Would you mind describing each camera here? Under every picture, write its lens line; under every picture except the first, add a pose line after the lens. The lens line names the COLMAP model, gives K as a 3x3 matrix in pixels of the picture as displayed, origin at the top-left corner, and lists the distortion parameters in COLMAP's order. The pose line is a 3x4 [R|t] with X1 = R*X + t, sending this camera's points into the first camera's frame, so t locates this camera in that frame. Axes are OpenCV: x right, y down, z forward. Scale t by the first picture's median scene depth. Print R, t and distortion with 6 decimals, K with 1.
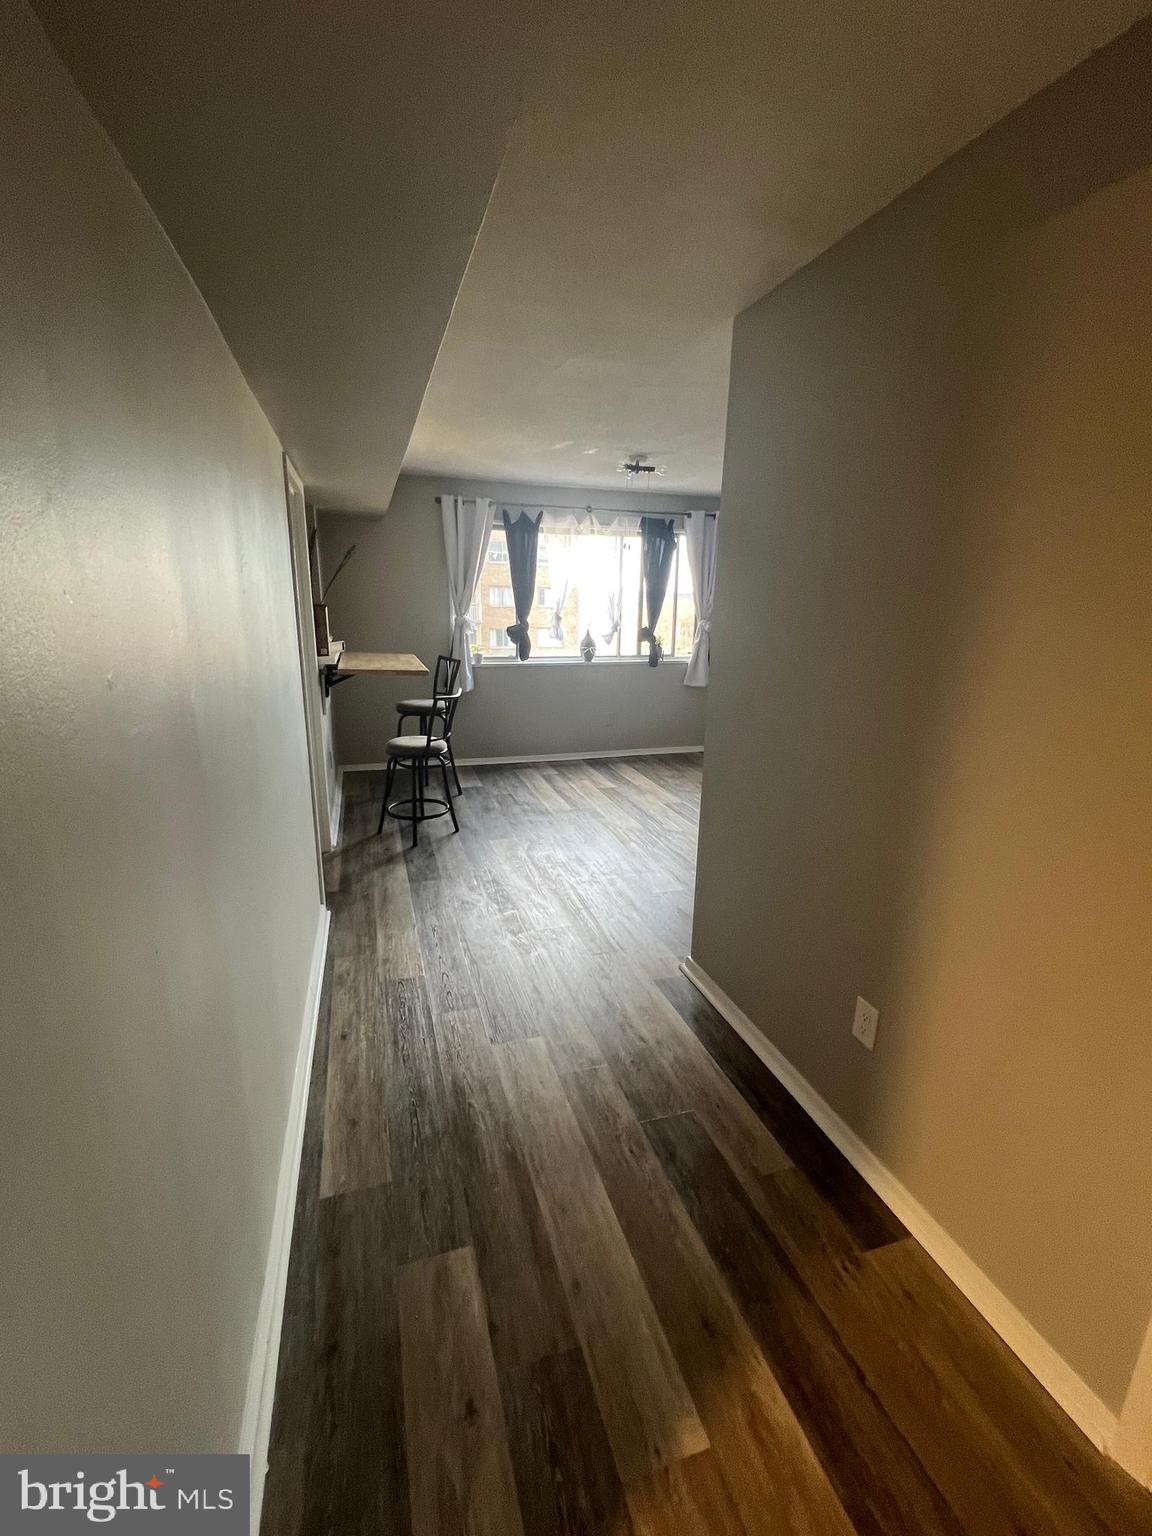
lens RADIAL K [[658.1, 0, 576.9], [0, 658.1, 769.2], [0, 0, 1]] dist [-0.002330, 0.000295]
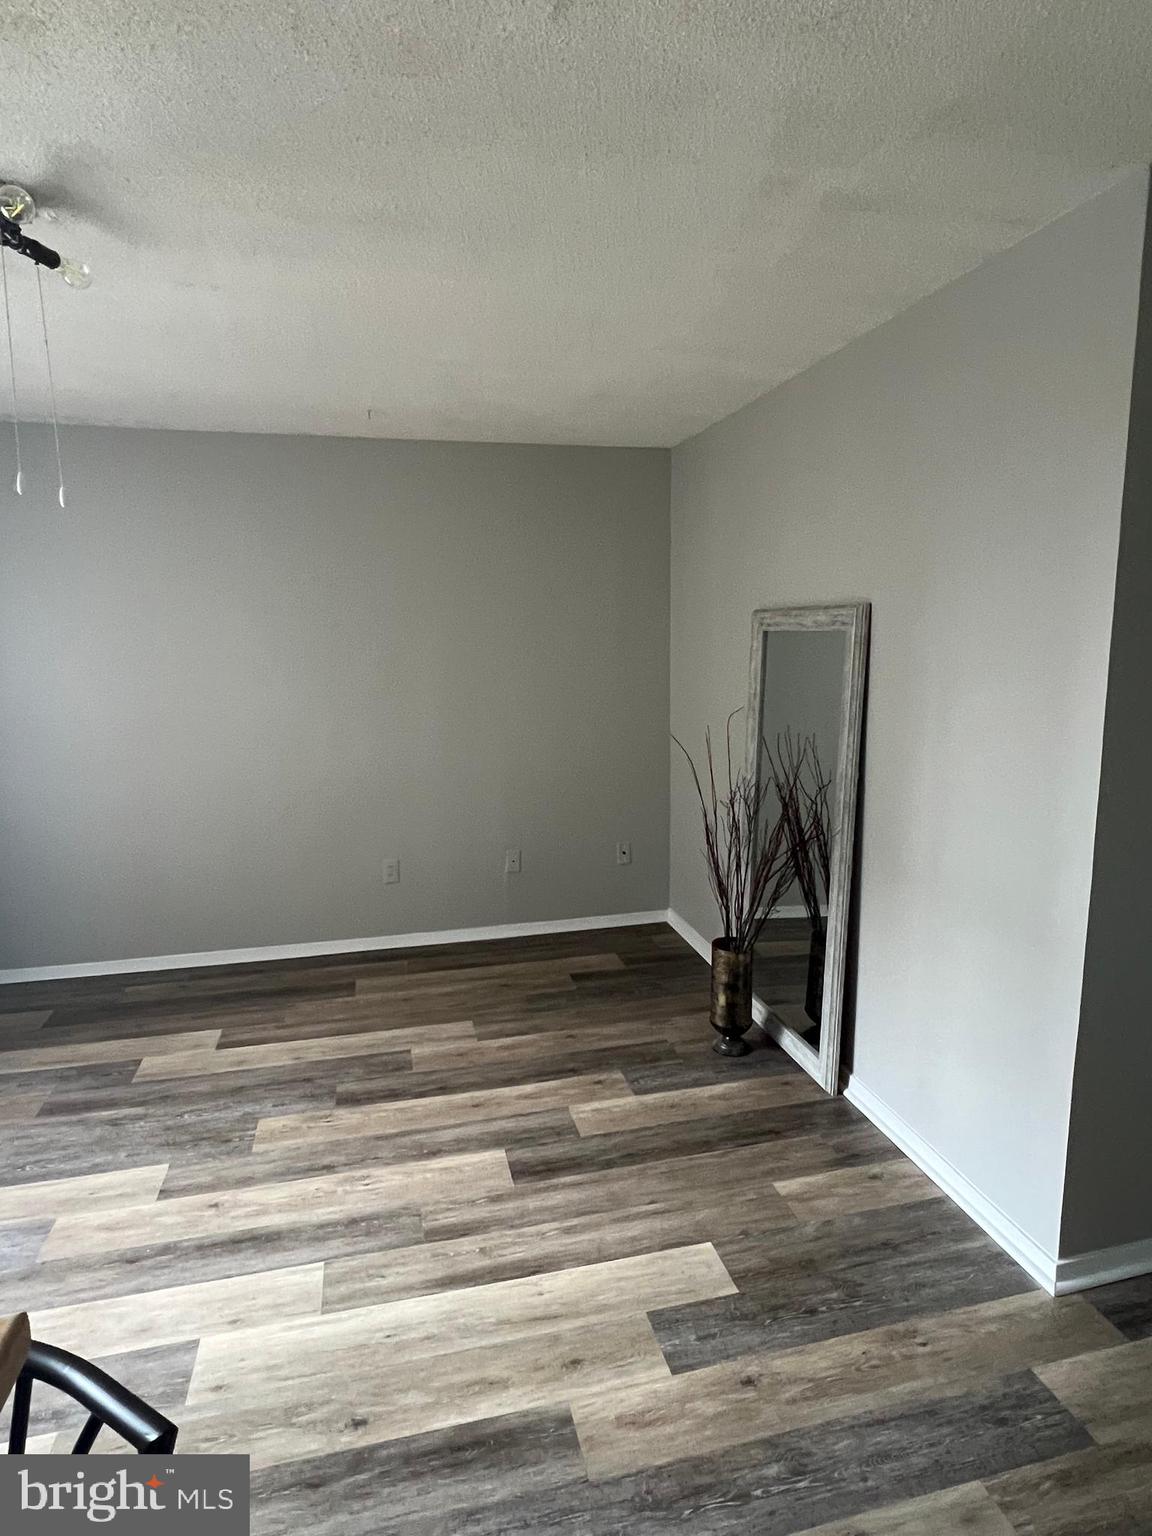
lens RADIAL K [[851.0, 0, 573.4], [0, 851.0, 764.7], [0, 0, 1]] dist [-0.004574, -0.000643]
pose [[0.071542, -0.179280, 0.981193, -0.236028], [0.268063, 0.950979, 0.154214, -0.163170], [-0.960741, 0.251988, 0.116094, 0.576637]]
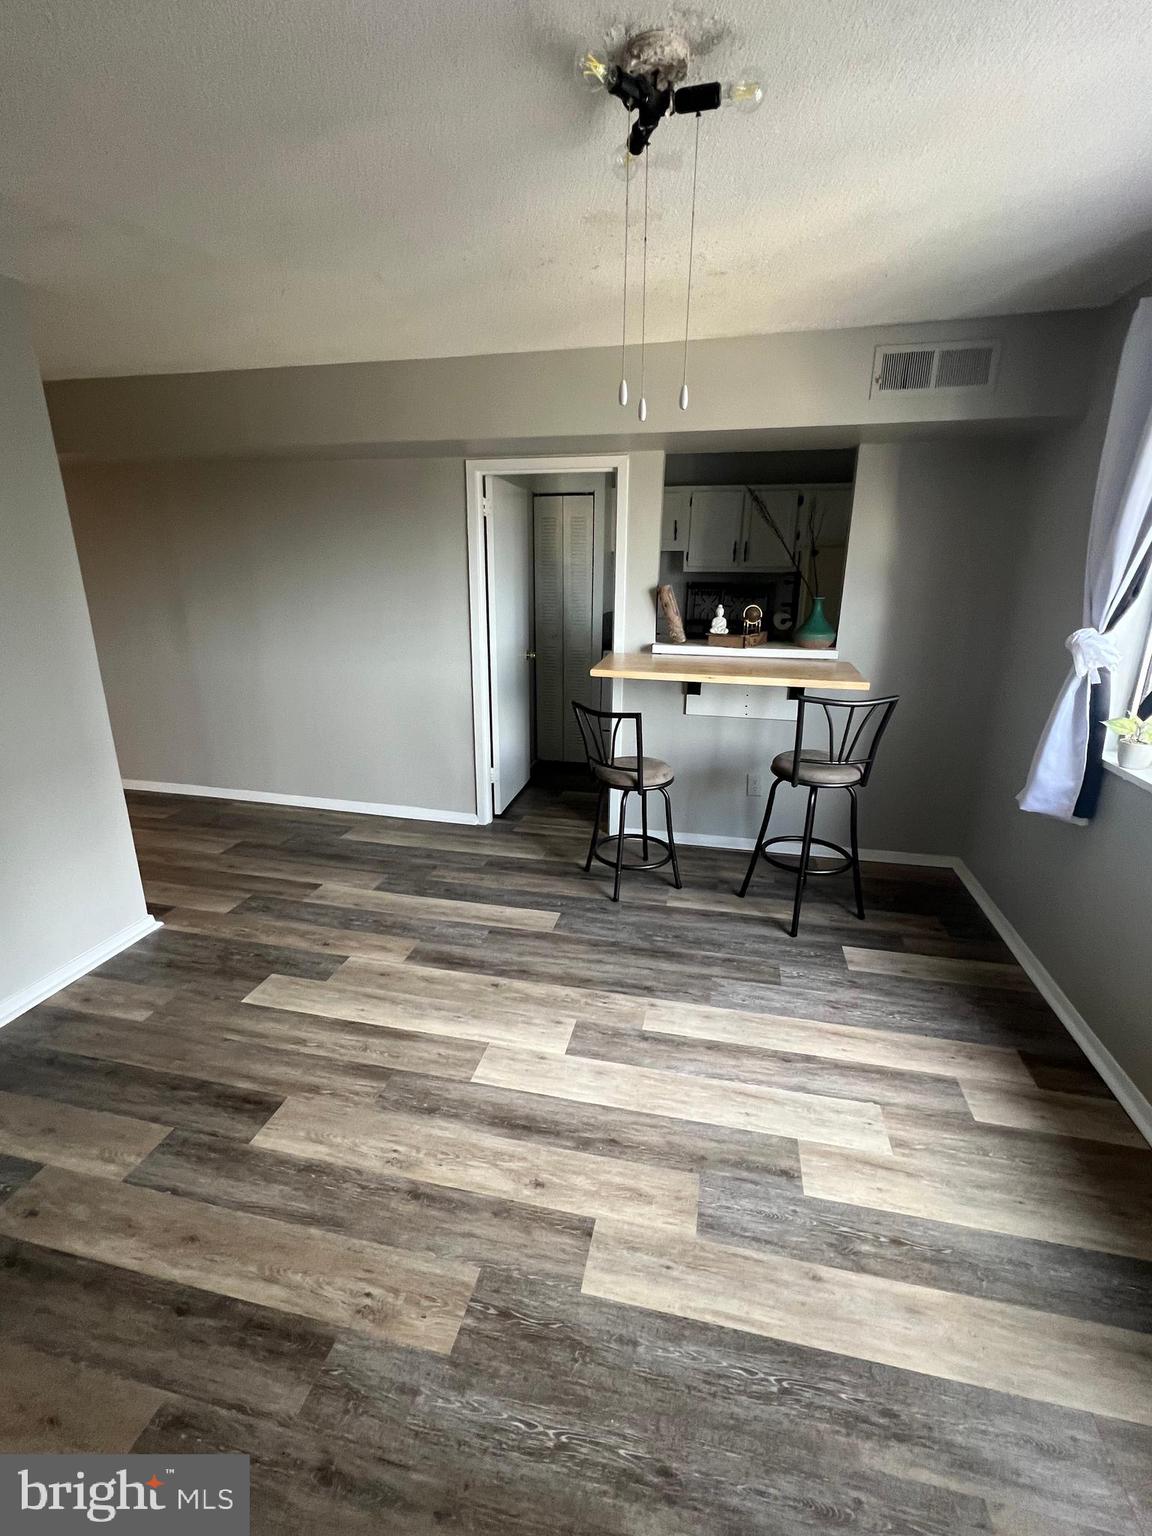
lens RADIAL K [[658.1, 0, 574.9], [0, 658.1, 761.7], [0, 0, 1]] dist [-0.002330, 0.000295]
pose [[-0.509087, 0.221671, -0.831680, 0.306762], [-0.234653, 0.893920, 0.381896, -0.232019], [0.828111, 0.389575, -0.403067, 0.900033]]
